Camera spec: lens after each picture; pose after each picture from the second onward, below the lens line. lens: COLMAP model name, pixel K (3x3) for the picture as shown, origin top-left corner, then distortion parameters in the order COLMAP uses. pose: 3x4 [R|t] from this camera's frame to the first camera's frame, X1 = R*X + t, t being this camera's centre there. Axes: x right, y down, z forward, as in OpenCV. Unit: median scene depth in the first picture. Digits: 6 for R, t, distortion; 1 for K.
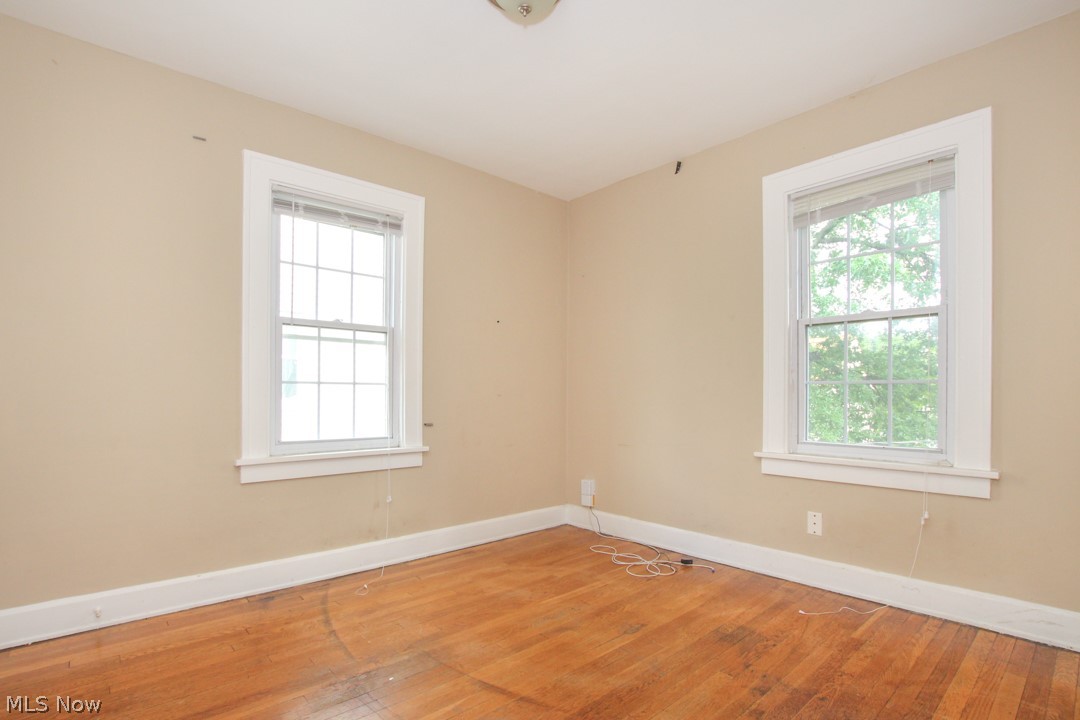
lens RADIAL K [[506.8, 0, 526.8], [0, 506.8, 395.6], [0, 0, 1]] dist [-0.019282, -0.000100]
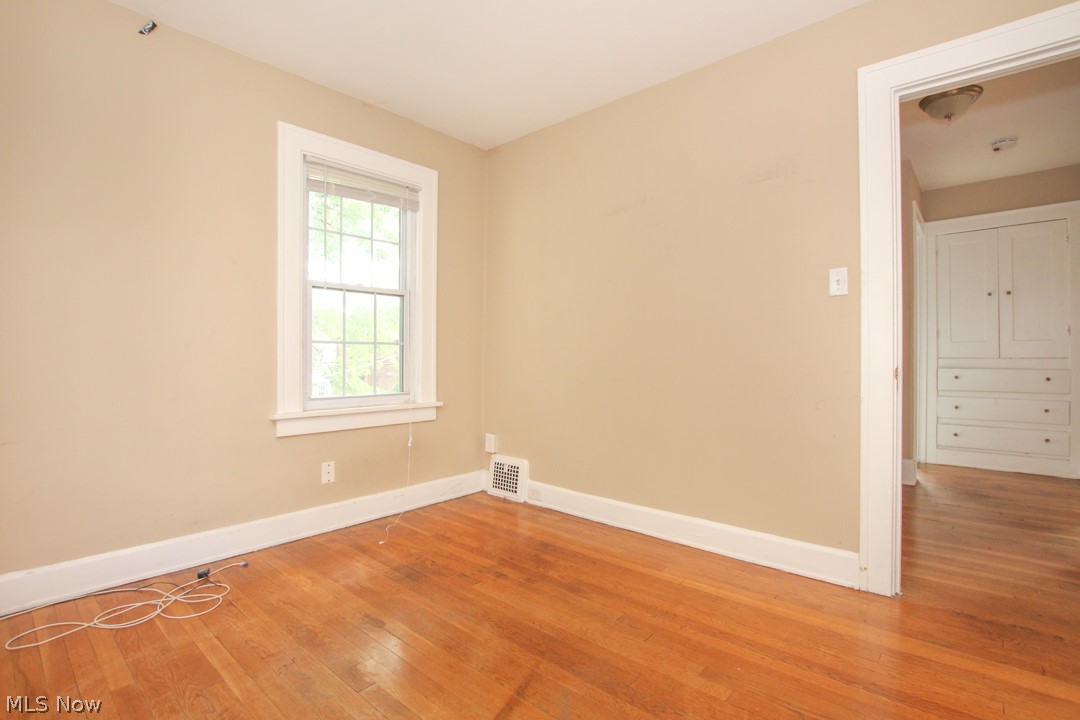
lens RADIAL K [[507.8, 0, 546.8], [0, 507.8, 359.7], [0, 0, 1]] dist [-0.031790, 0.000750]
pose [[-0.120157, -0.003082, 0.992750, -0.652917], [0.006146, 0.999974, 0.003848, 0.013354], [-0.992736, 0.006564, -0.120135, 0.782966]]
